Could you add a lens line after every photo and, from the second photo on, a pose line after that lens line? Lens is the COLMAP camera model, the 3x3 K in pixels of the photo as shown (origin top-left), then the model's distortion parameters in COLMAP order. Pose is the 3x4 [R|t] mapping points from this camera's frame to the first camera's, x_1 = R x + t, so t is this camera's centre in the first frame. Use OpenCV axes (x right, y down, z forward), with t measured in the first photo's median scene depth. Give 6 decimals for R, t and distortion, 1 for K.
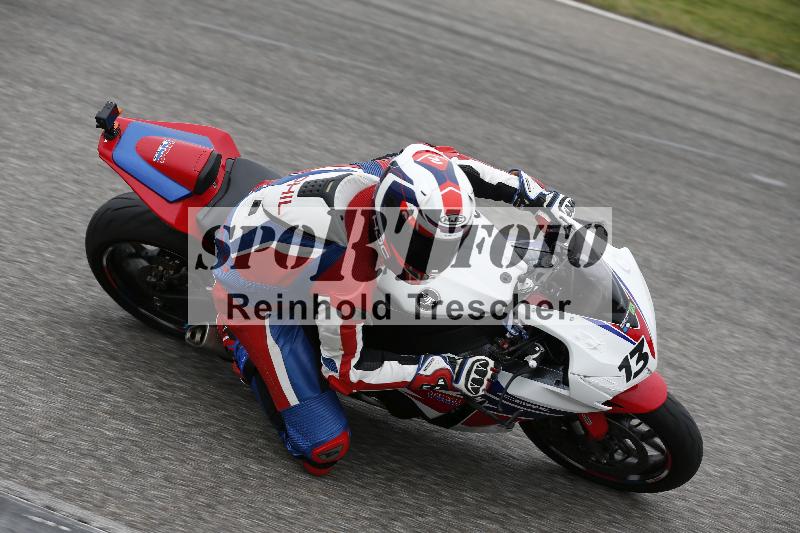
lens RADIAL K [[2779.7, 0, 400.0], [0, 2779.7, 266.5], [0, 0, 1]] dist [-0.769300, 0.956701]
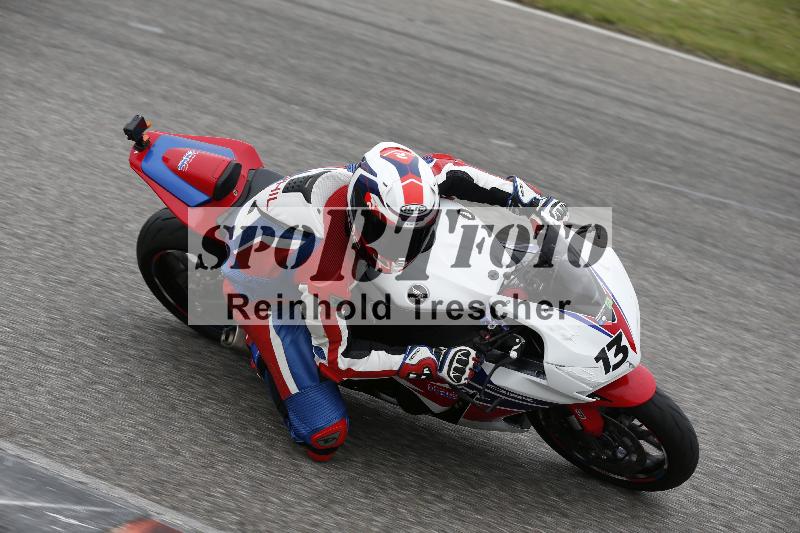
lens RADIAL K [[2779.7, 0, 400.0], [0, 2779.7, 266.5], [0, 0, 1]] dist [-0.769300, 0.956701]
pose [[0.986941, -0.000775, -0.161083, 0.174815], [-0.008386, 0.998385, -0.056180, 0.061052], [0.160866, 0.056797, 0.985341, -0.050094]]
